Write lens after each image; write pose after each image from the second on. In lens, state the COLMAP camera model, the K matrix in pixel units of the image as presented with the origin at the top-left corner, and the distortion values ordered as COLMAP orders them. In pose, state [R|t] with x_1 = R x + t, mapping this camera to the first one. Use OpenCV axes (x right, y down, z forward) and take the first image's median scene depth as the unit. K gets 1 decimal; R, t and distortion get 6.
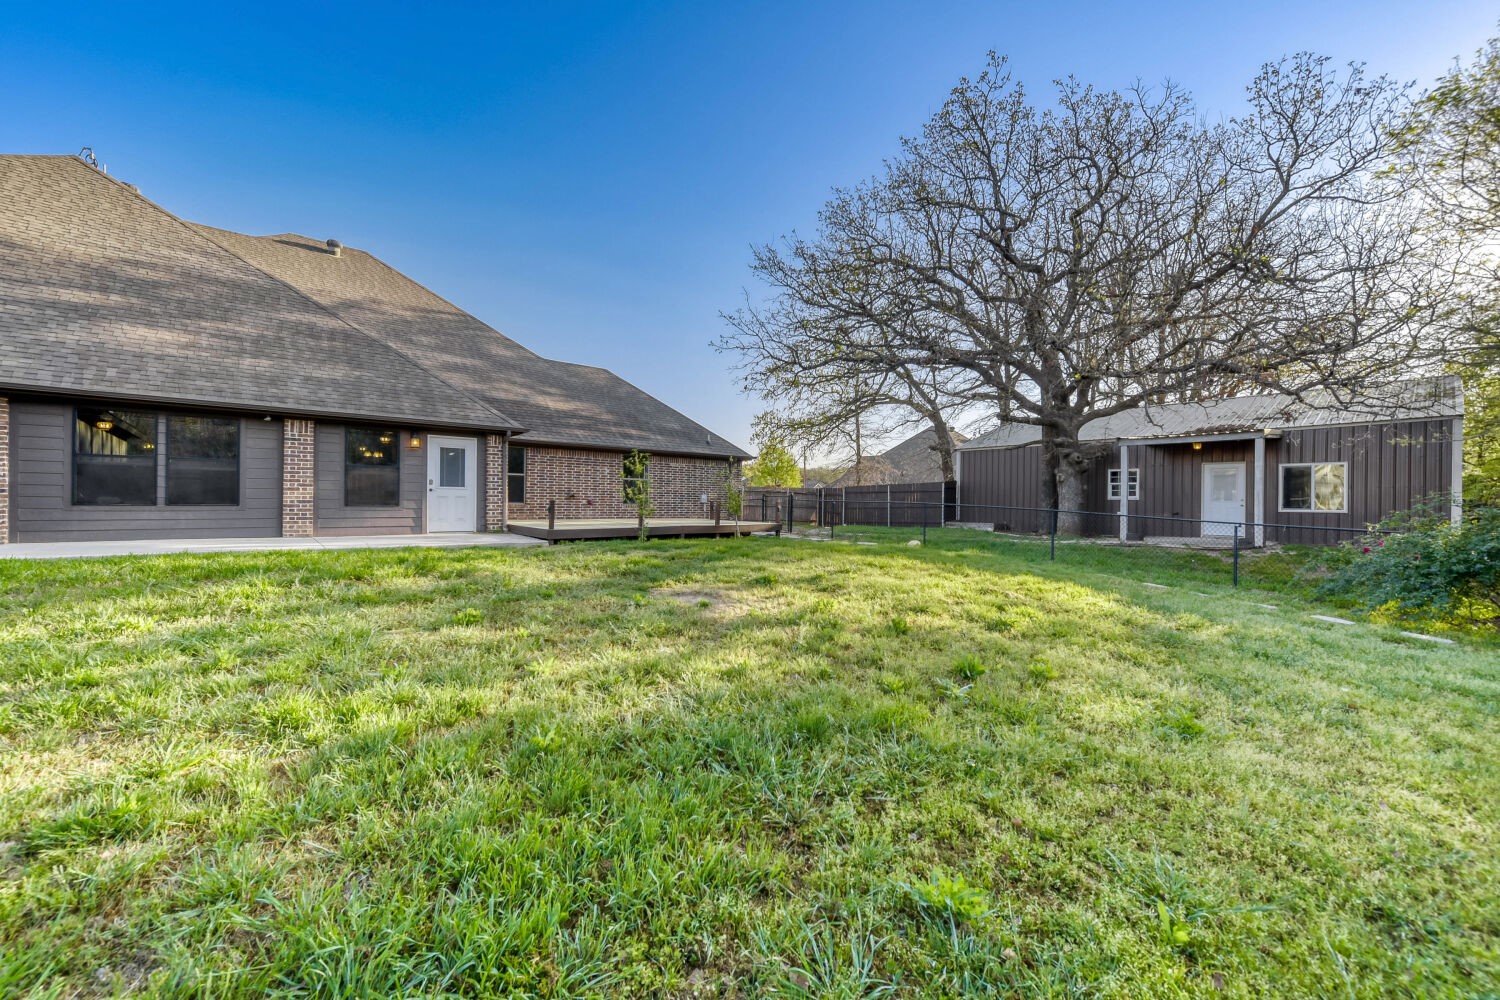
lens RADIAL K [[605.1, 0, 758.0], [0, 605.1, 502.9], [0, 0, 1]] dist [0.006762, 0.001211]
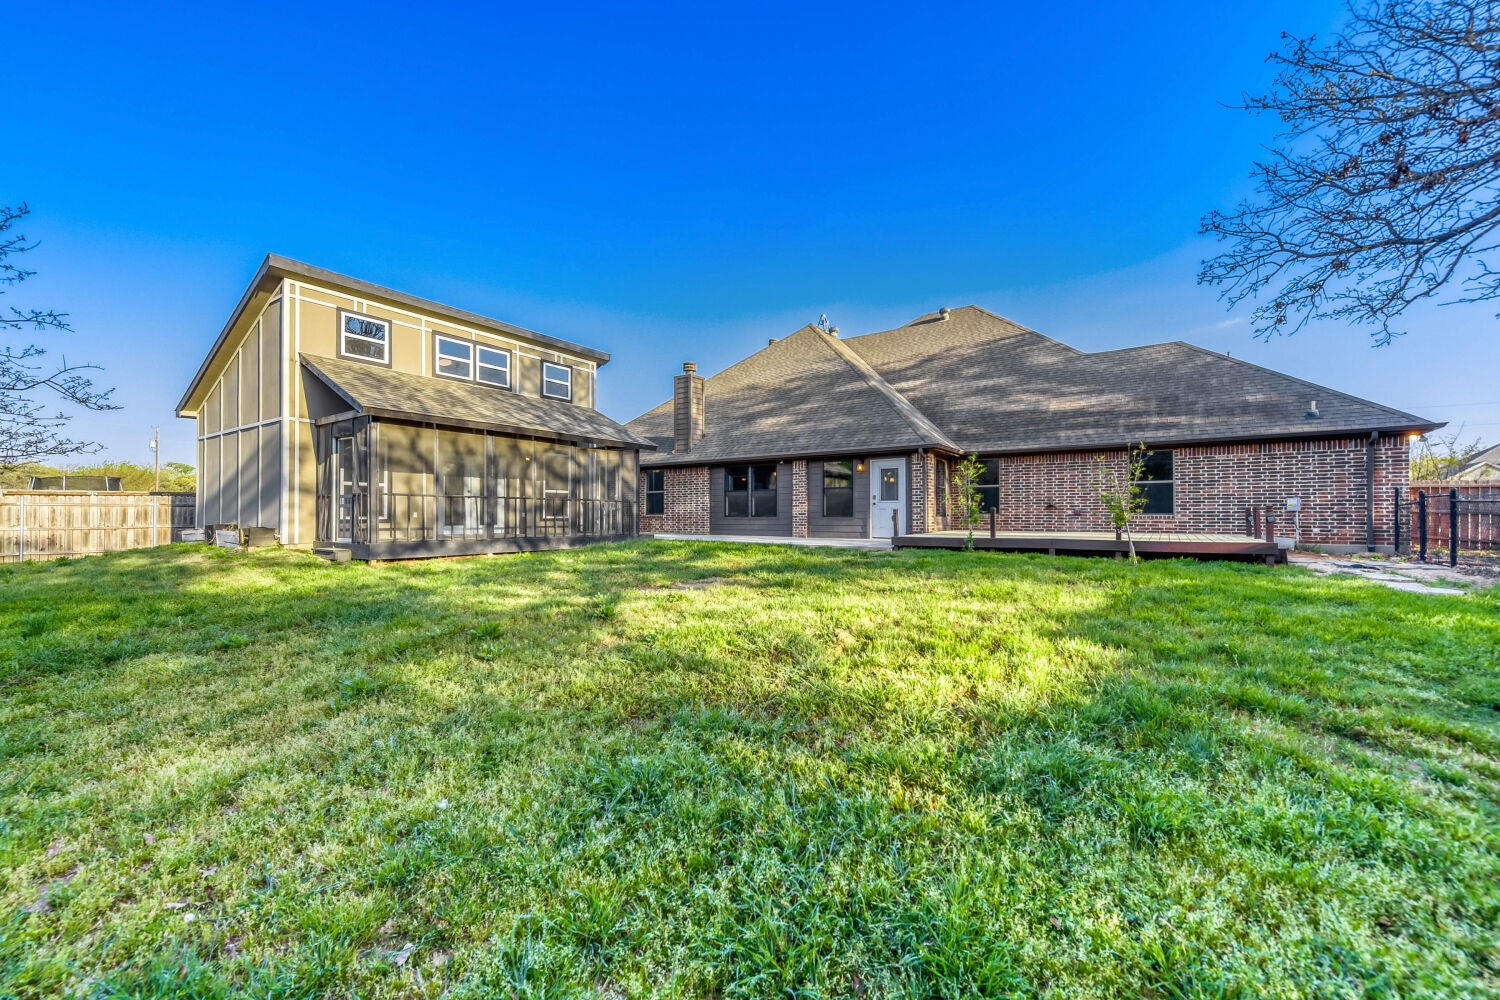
lens RADIAL K [[605.1, 0, 756.6], [0, 605.1, 505.1], [0, 0, 1]] dist [0.006762, 0.001211]
pose [[0.247852, -0.026771, -0.968428, 0.582327], [0.004109, 0.999638, -0.026582, 0.013039], [0.968789, 0.002609, 0.247872, 0.439994]]
